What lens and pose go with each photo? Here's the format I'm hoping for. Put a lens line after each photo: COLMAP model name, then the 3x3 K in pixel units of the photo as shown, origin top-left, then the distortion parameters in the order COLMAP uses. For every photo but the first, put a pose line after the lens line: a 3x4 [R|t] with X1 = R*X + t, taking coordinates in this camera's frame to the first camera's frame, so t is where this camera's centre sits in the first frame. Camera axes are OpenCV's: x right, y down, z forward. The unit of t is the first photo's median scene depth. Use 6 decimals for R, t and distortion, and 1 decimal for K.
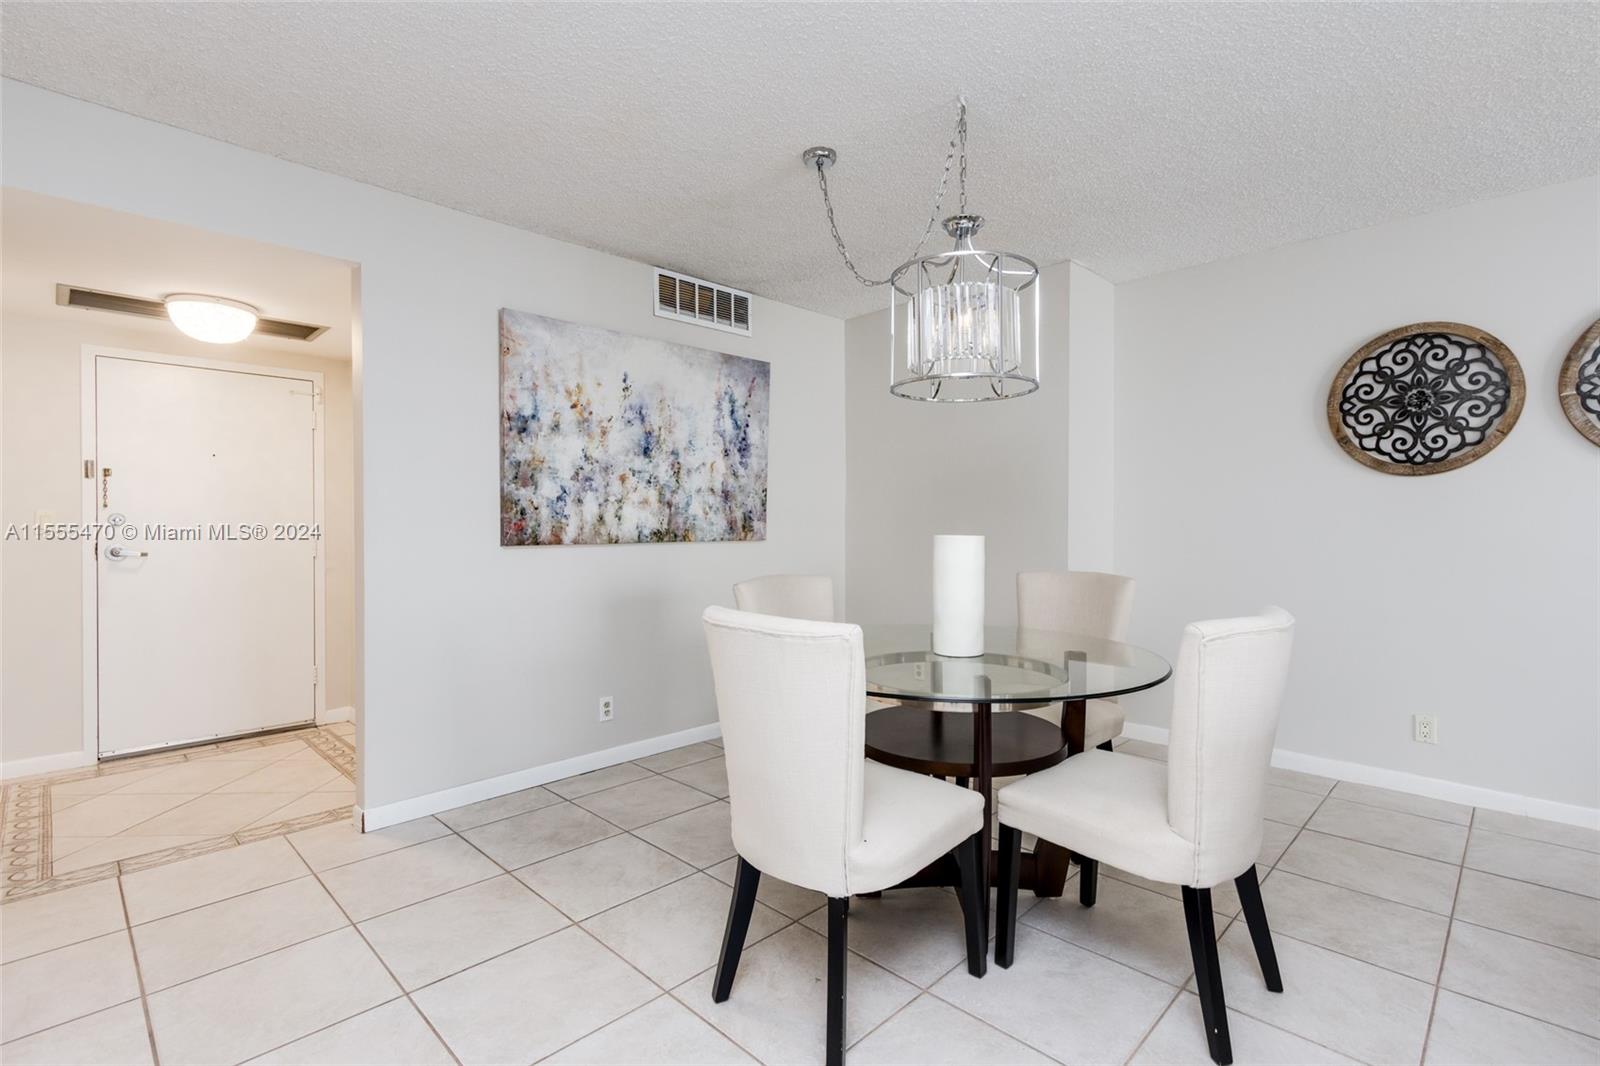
lens RADIAL K [[732.8, 0, 798.8], [0, 732.8, 532.6], [0, 0, 1]] dist [0.003046, -0.000449]
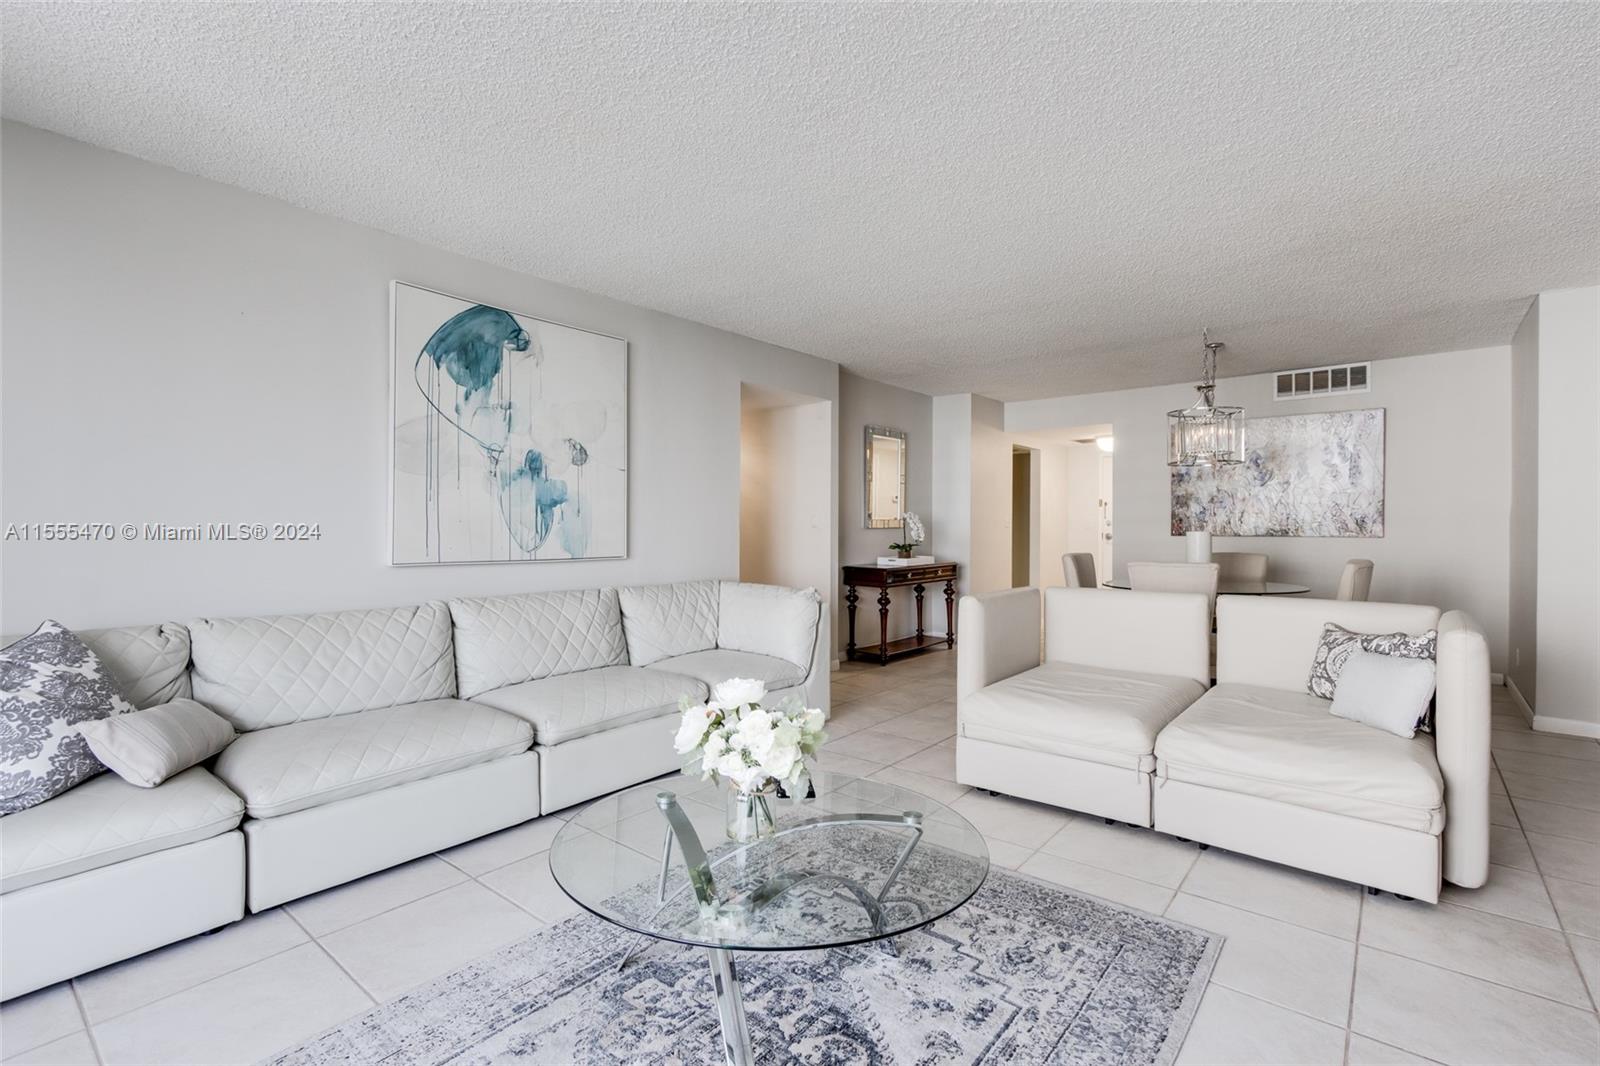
lens RADIAL K [[732.8, 0, 798.7], [0, 732.8, 532.4], [0, 0, 1]] dist [0.003046, -0.000449]
pose [[0.094958, 0.010701, -0.995424, 1.405590], [-0.011337, 0.999889, 0.009667, -0.000511], [0.995417, 0.010367, 0.095069, -0.245634]]
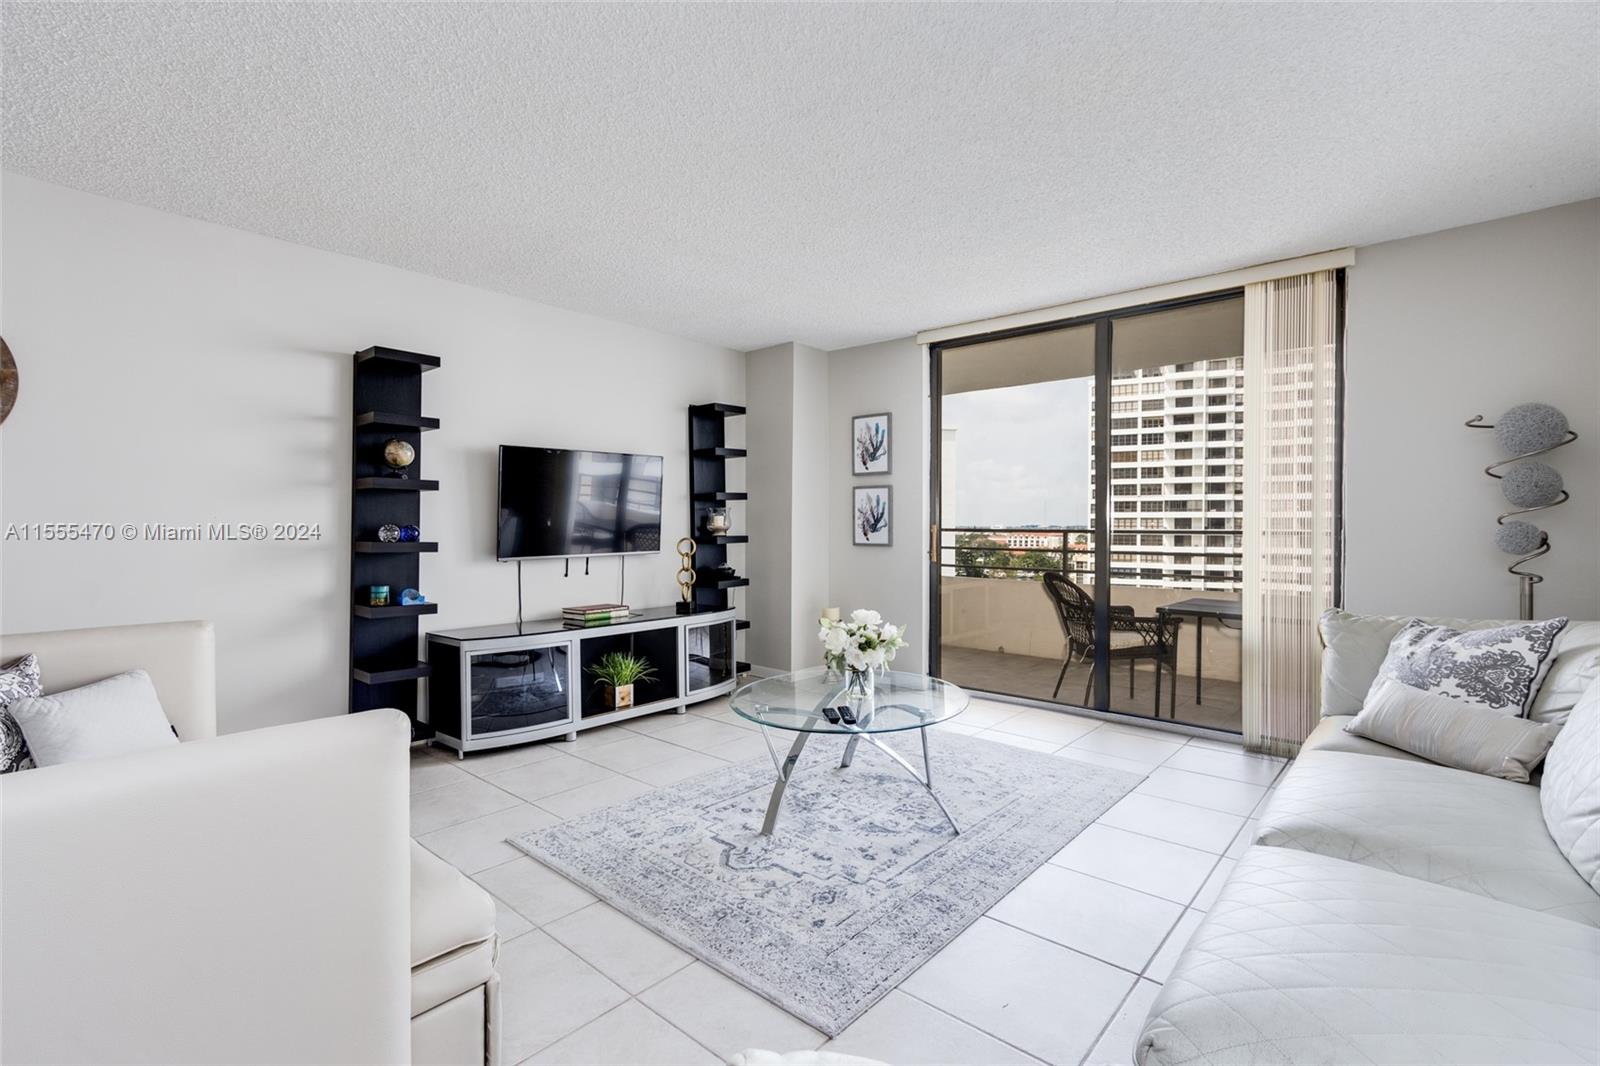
lens RADIAL K [[732.8, 0, 800.9], [0, 732.8, 525.7], [0, 0, 1]] dist [0.003046, -0.000449]
pose [[-0.058834, -0.001911, 0.998266, 0.127901], [0.008857, 0.999958, 0.002436, 0.000035], [-0.998229, 0.008985, -0.058814, -0.116543]]
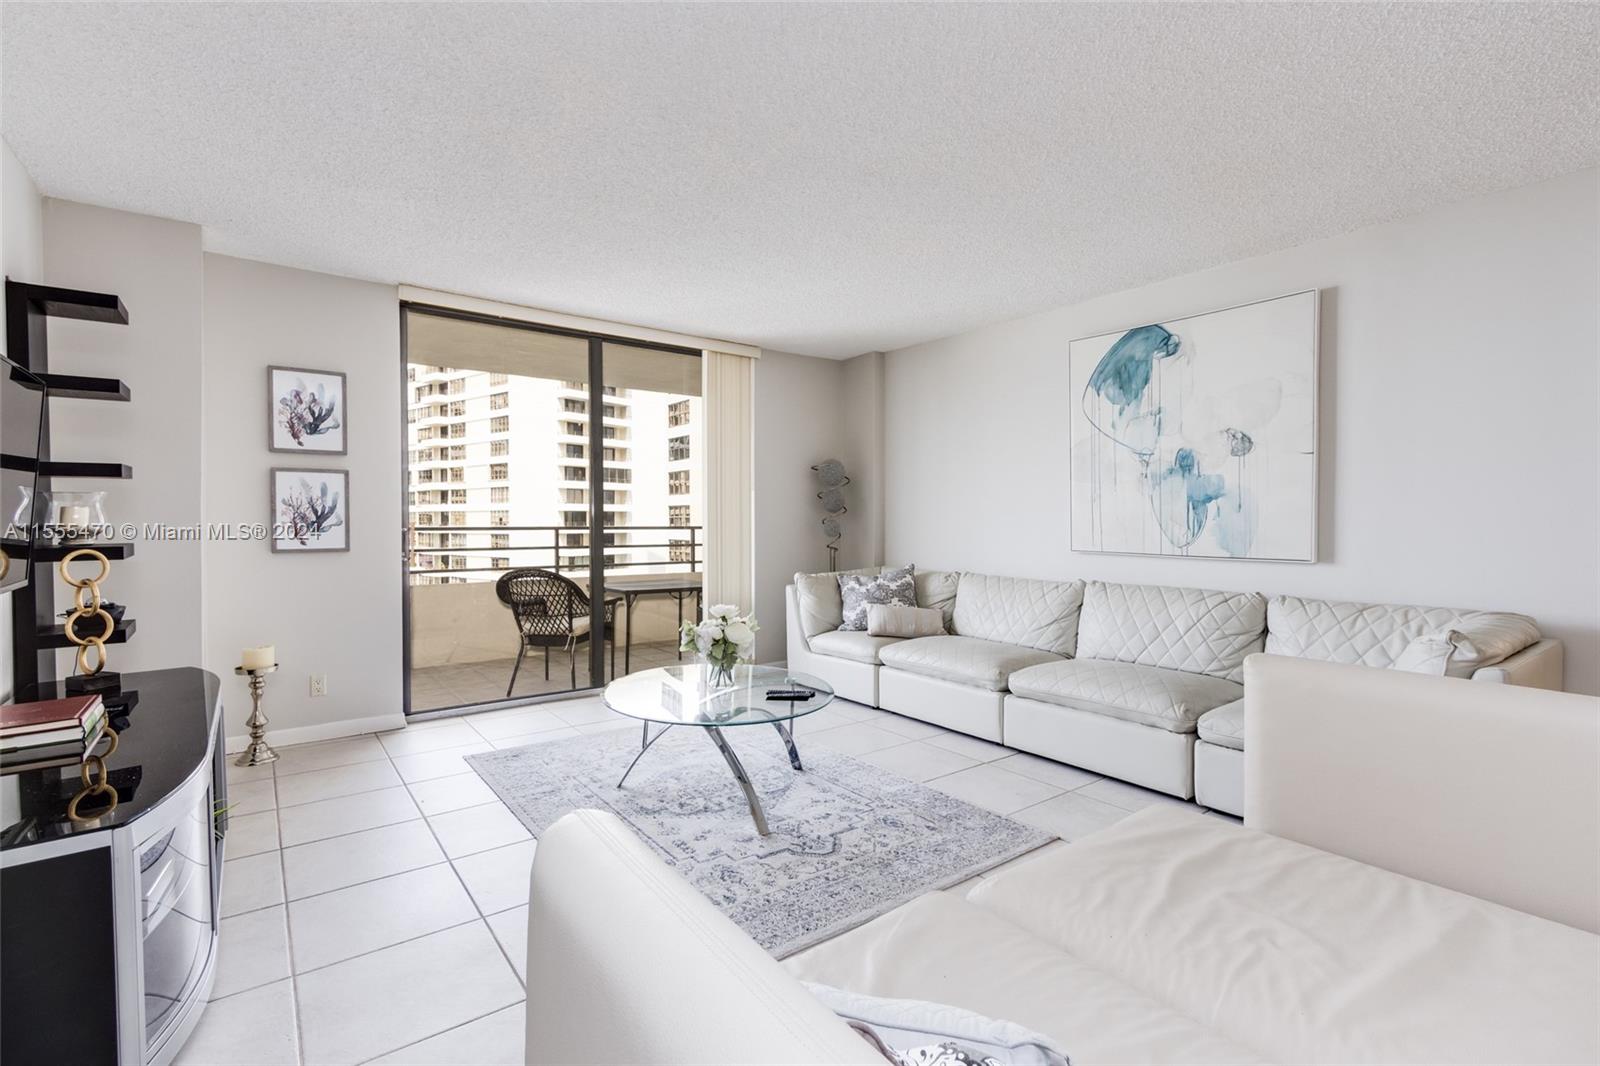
lens RADIAL K [[732.8, 0, 807.0], [0, 732.8, 531.0], [0, 0, 1]] dist [0.003046, -0.000449]
pose [[-0.989678, -0.001242, 0.143304, 0.726503], [0.002151, 0.999721, 0.023516, -0.008796], [-0.143293, 0.023581, -0.989399, 0.600833]]
